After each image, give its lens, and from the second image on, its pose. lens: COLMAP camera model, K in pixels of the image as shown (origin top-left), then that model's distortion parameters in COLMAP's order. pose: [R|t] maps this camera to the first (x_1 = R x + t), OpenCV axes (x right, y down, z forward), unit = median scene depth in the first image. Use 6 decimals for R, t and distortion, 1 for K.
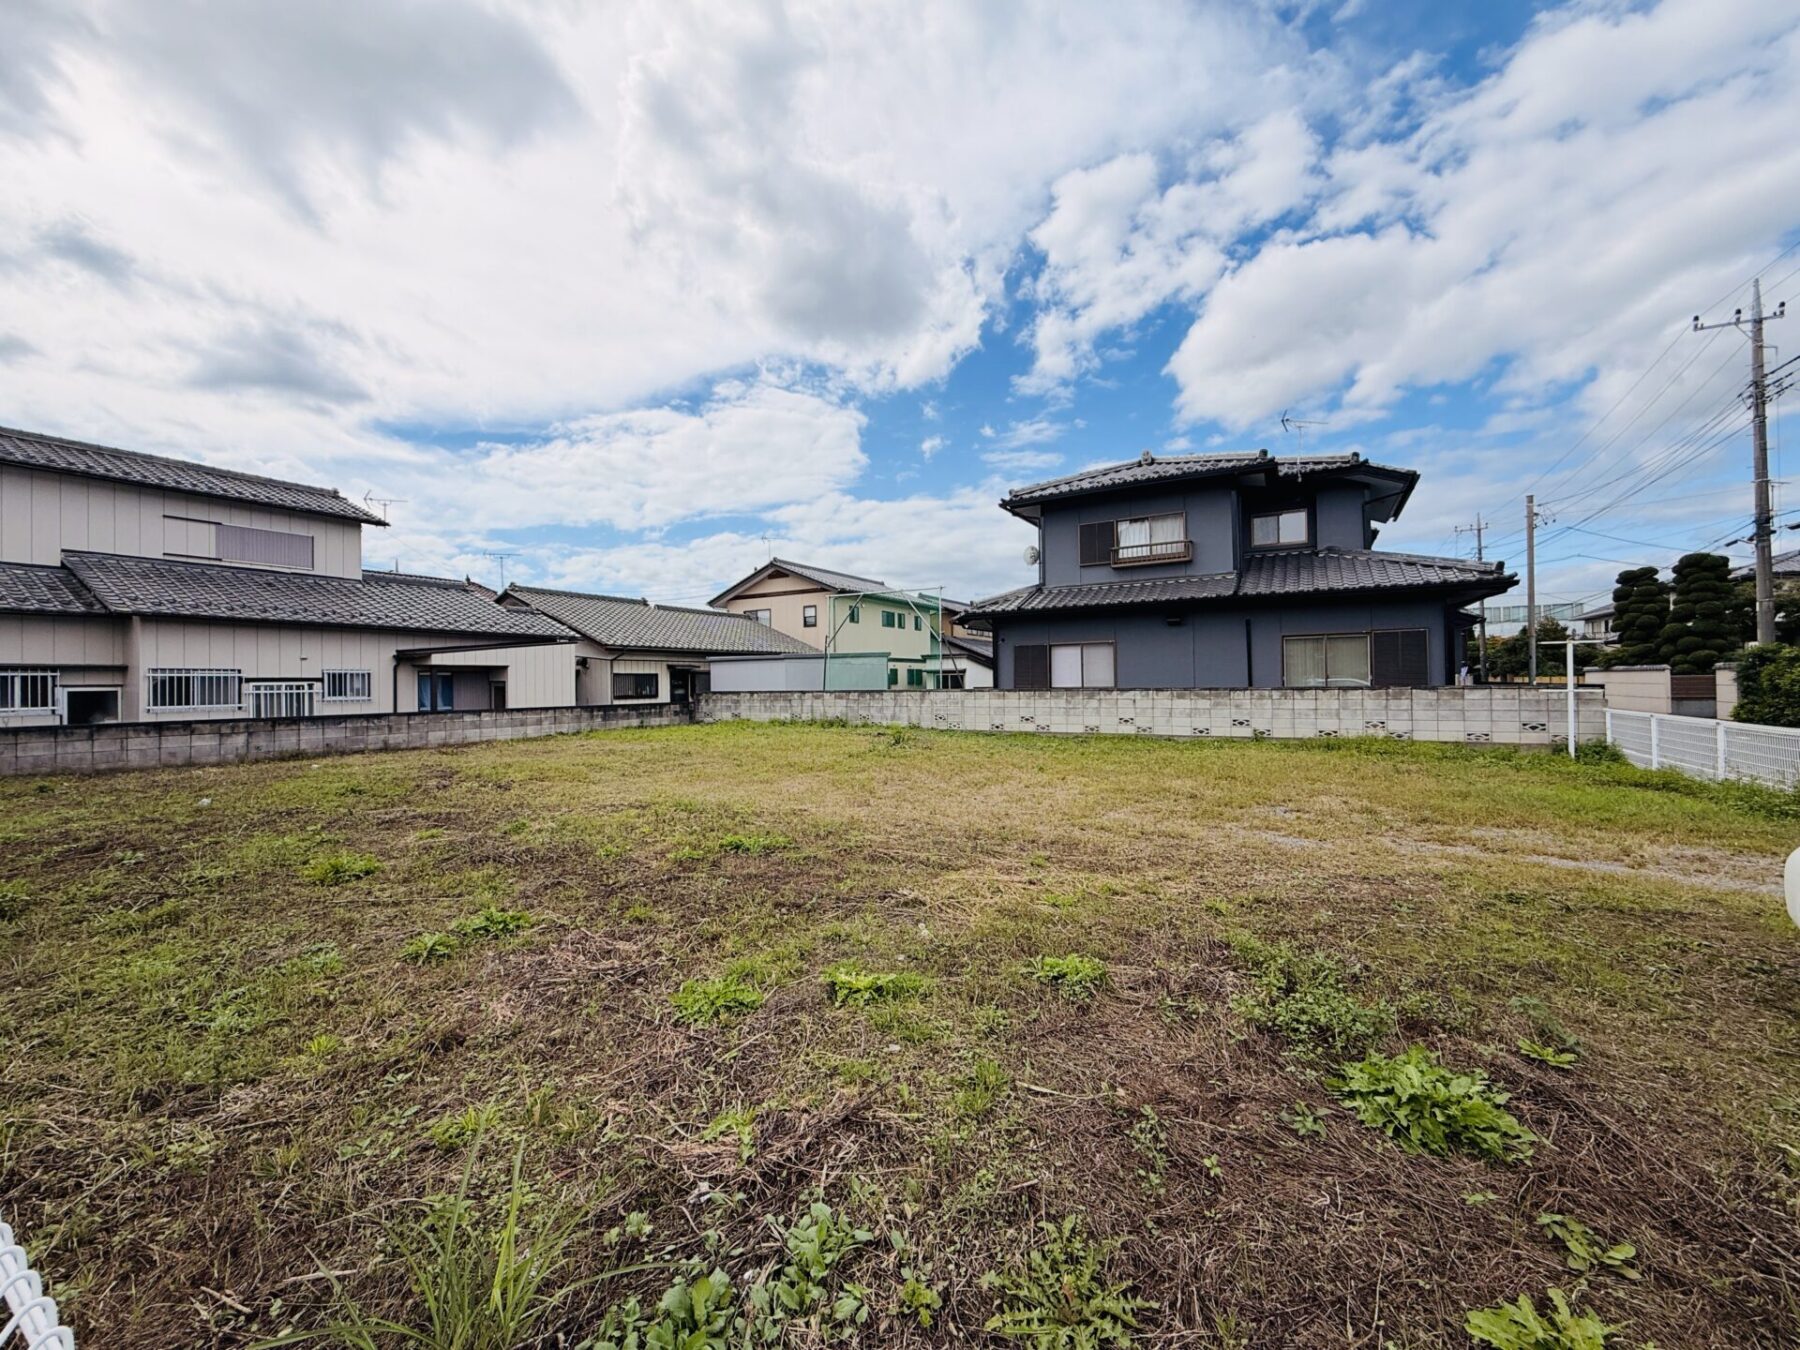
lens RADIAL K [[715.6, 0, 904.4], [0, 715.6, 671.2], [0, 0, 1]] dist [0.000550, -0.000300]
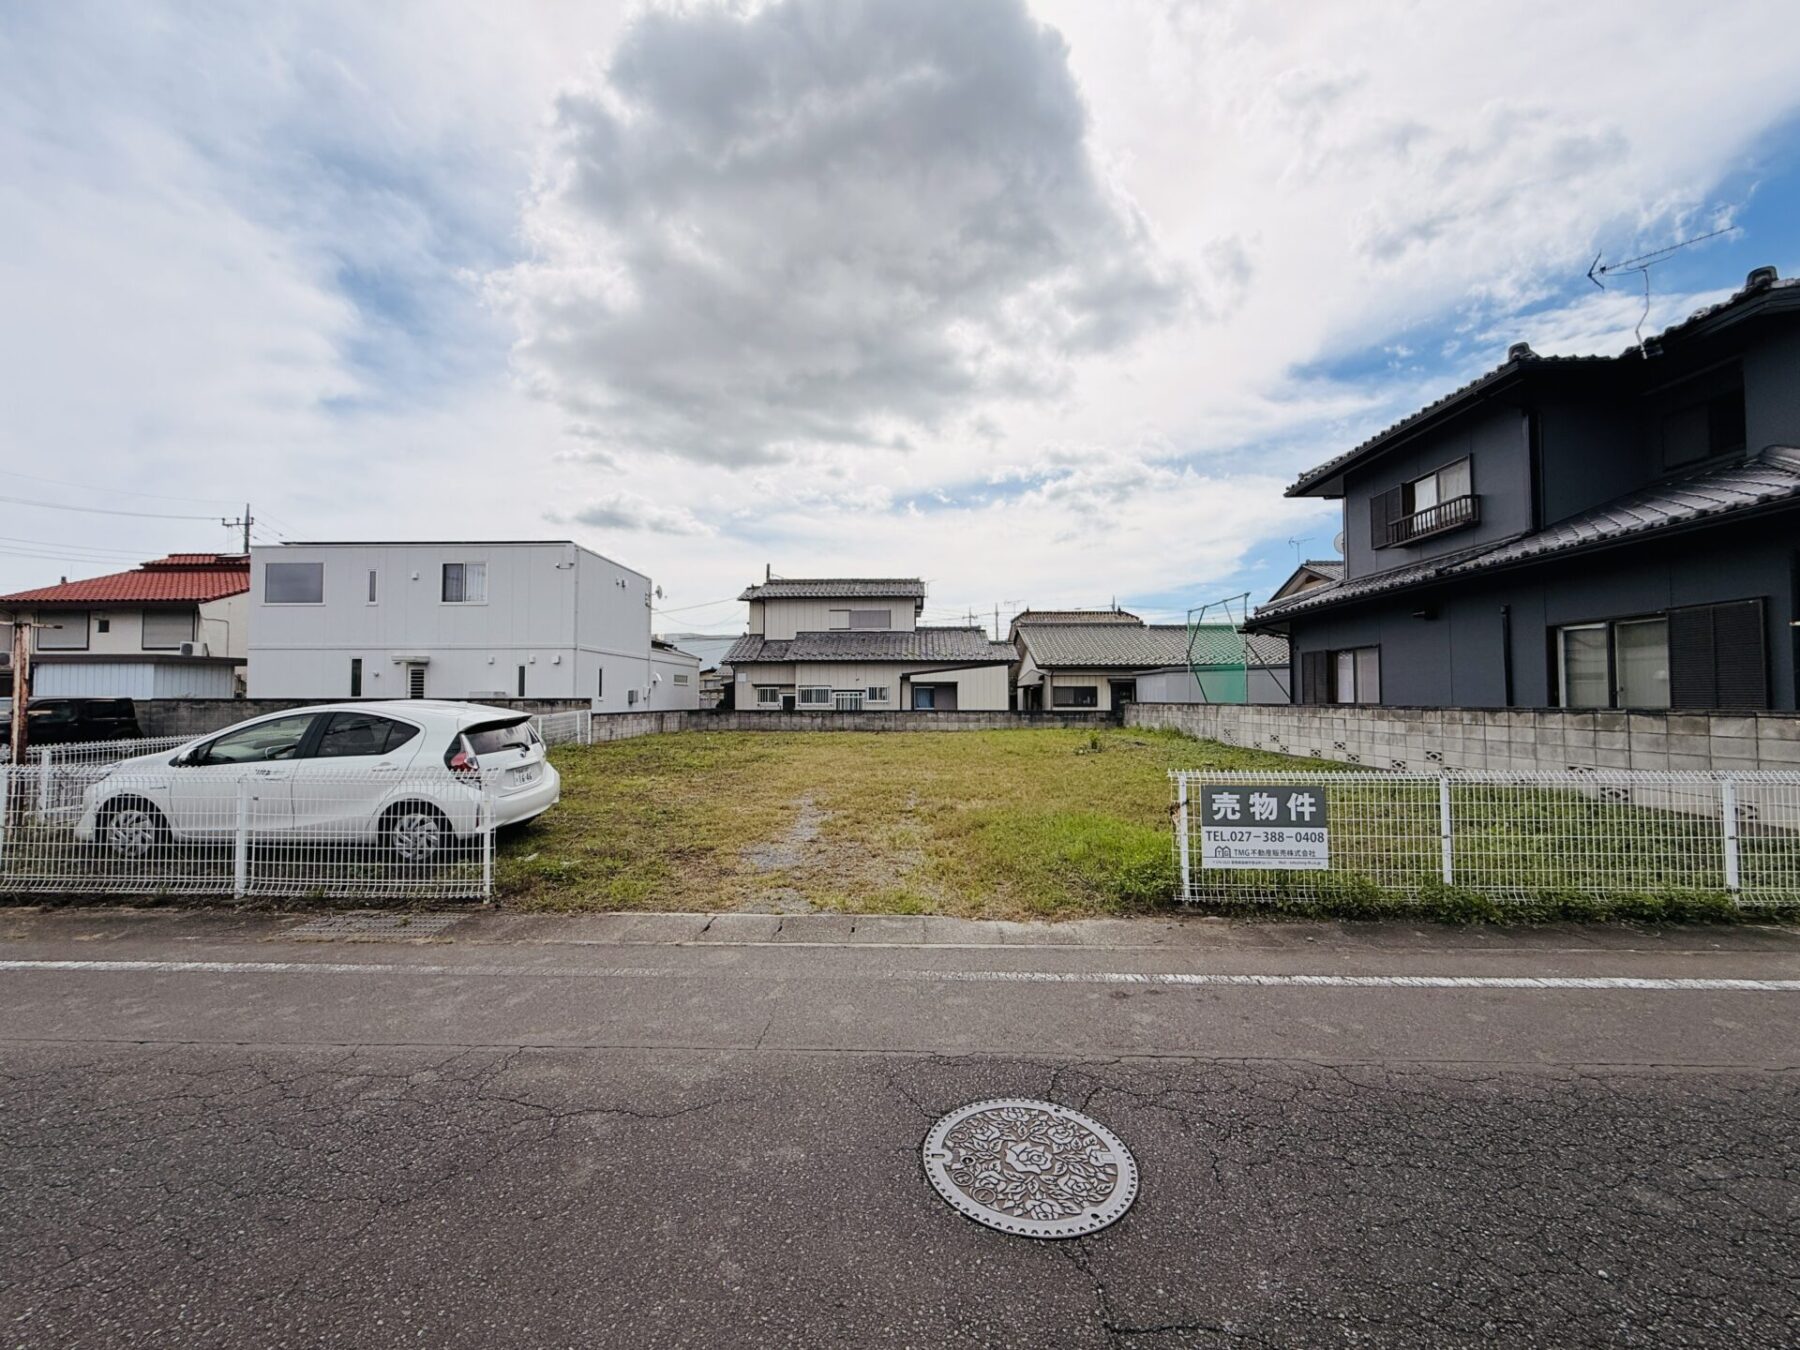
lens RADIAL K [[715.6, 0, 896.9], [0, 715.6, 686.5], [0, 0, 1]] dist [0.000550, -0.000300]
pose [[0.473342, -0.001806, -0.880877, 0.723092], [0.006827, 0.999975, 0.001619, -0.001264], [0.880852, -0.006780, 0.473342, 0.172688]]
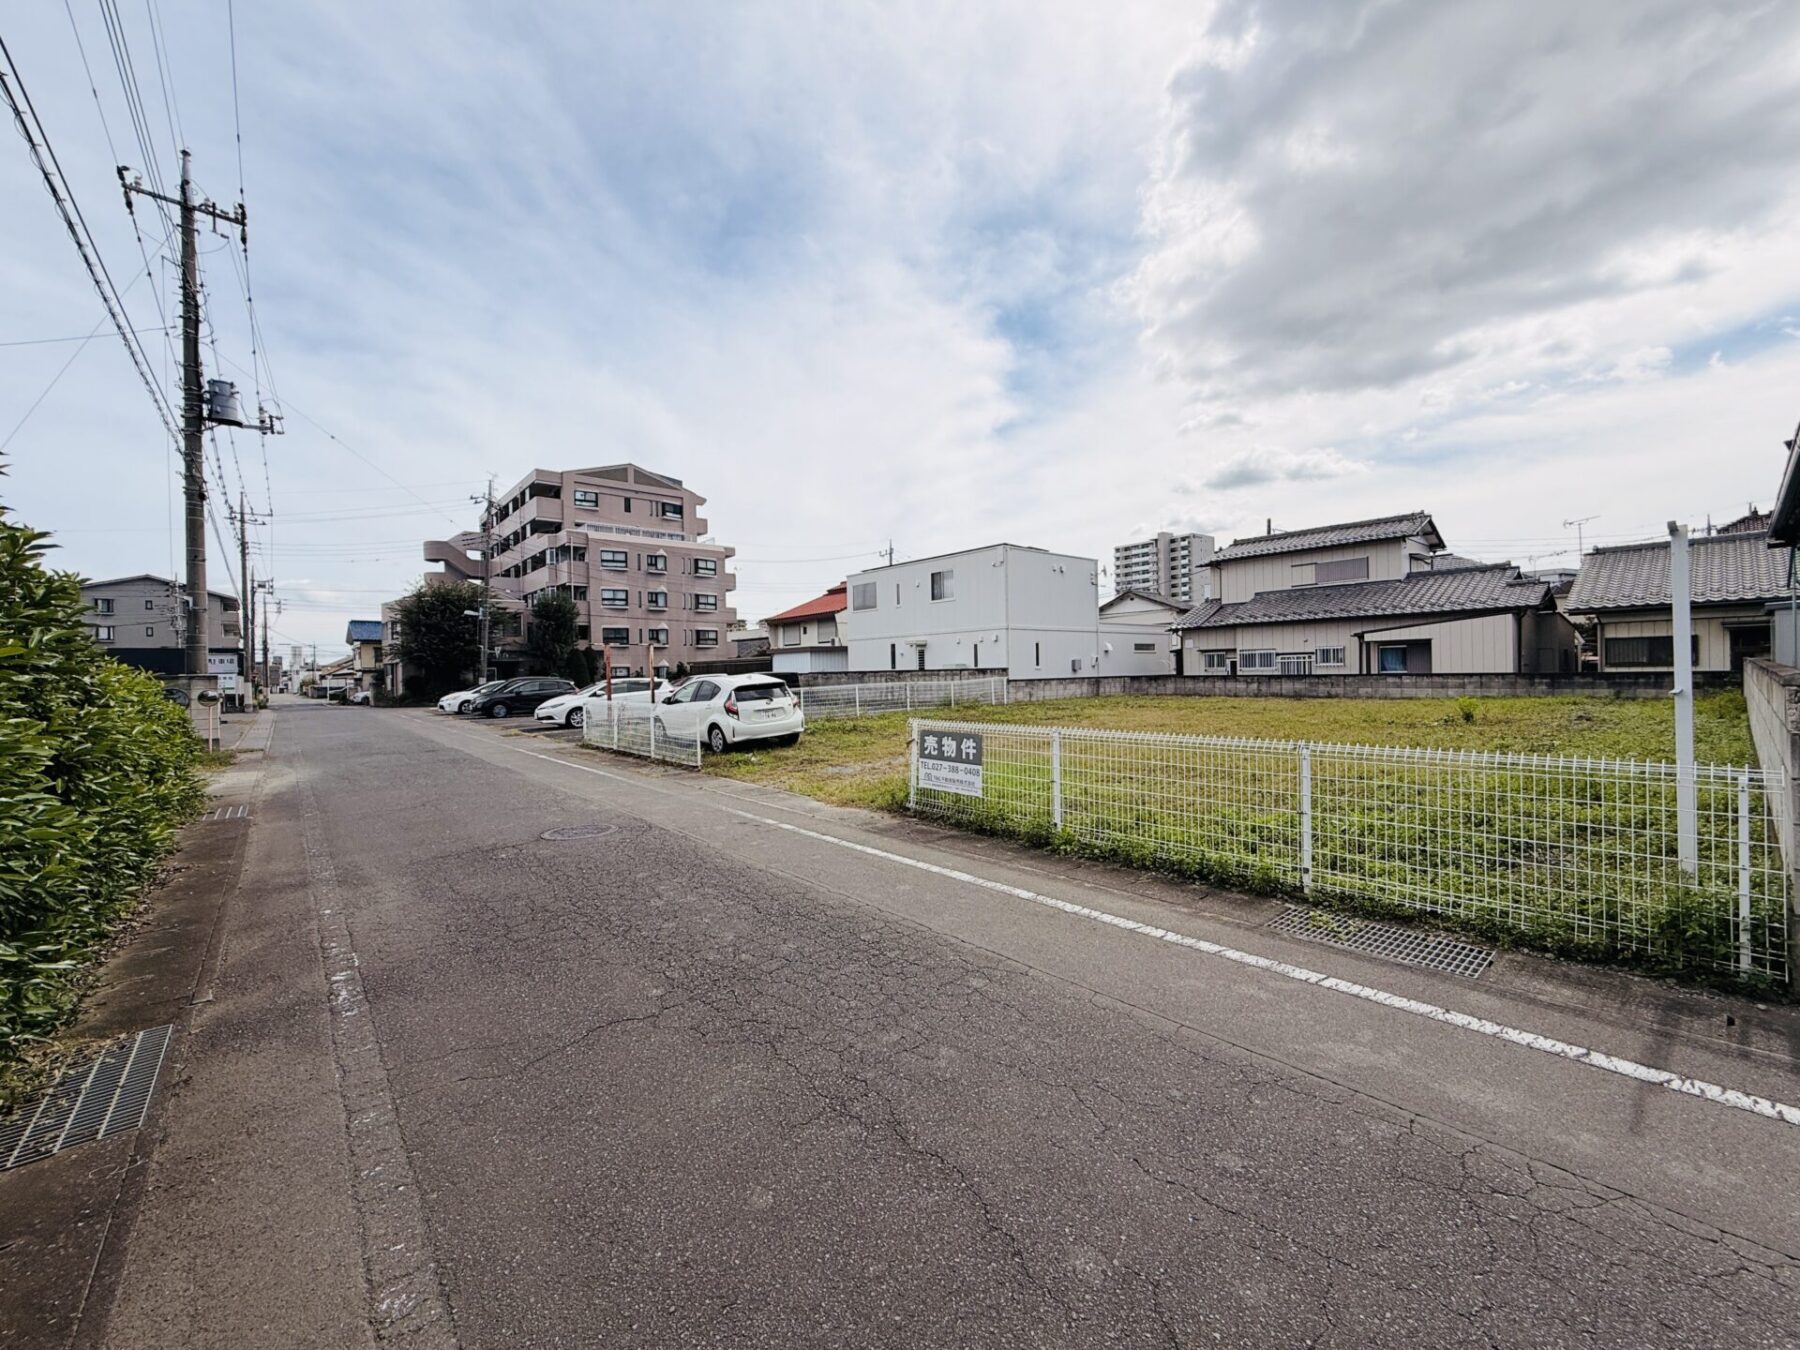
lens RADIAL K [[715.6, 0, 898.5], [0, 715.6, 678.0], [0, 0, 1]] dist [0.000550, -0.000300]
pose [[-0.334245, 0.029687, -0.942019, 0.924235], [0.039169, 0.999078, 0.017588, 0.002225], [0.941672, -0.031019, -0.335099, 0.550867]]
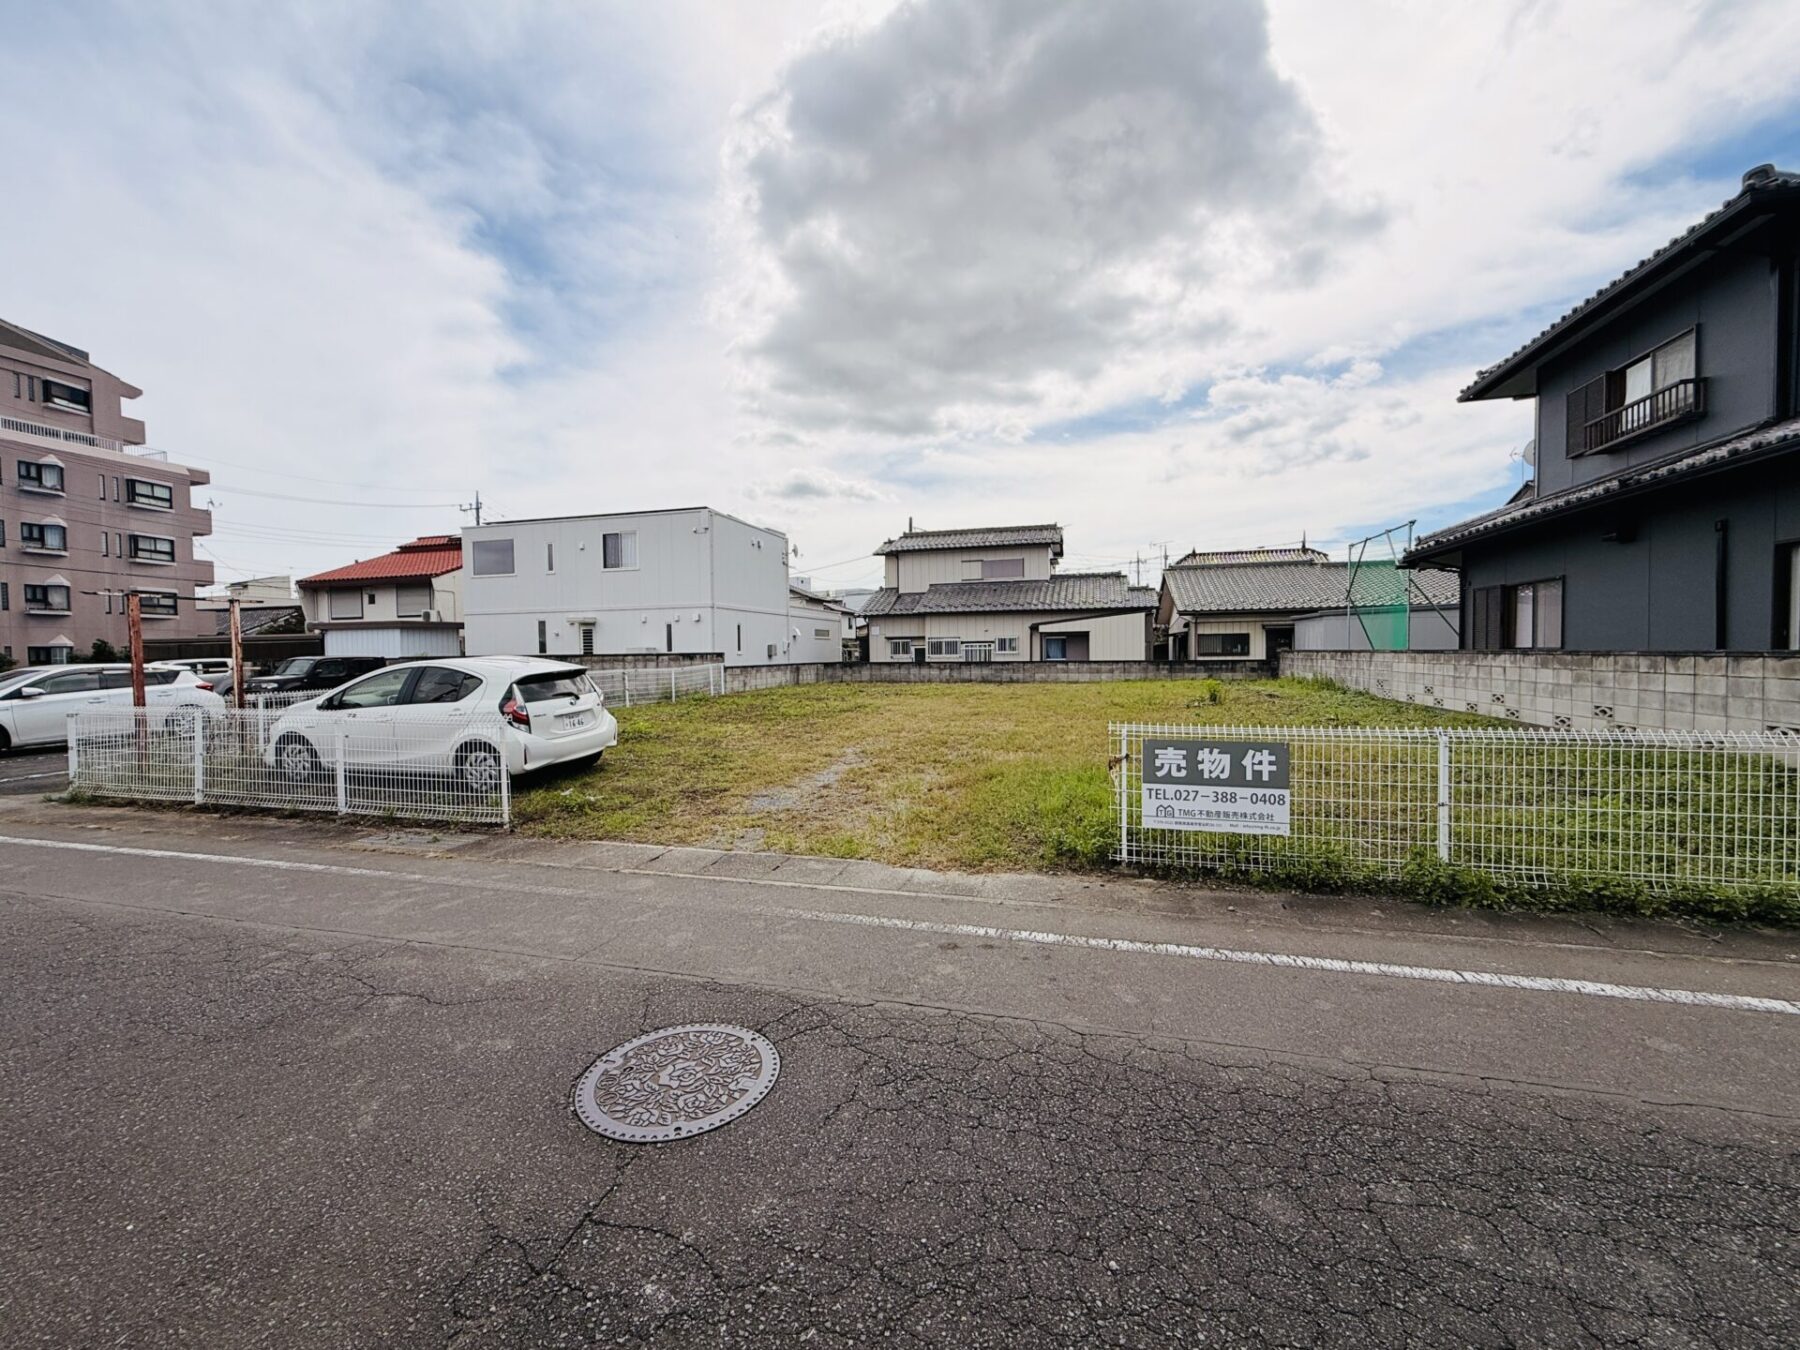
lens RADIAL K [[715.6, 0, 895.6], [0, 715.6, 684.4], [0, 0, 1]] dist [0.000550, -0.000300]
pose [[0.246114, 0.054541, -0.967705, 0.761986], [0.023452, 0.997788, 0.062201, 0.000715], [0.968957, -0.038003, 0.244290, 0.264600]]
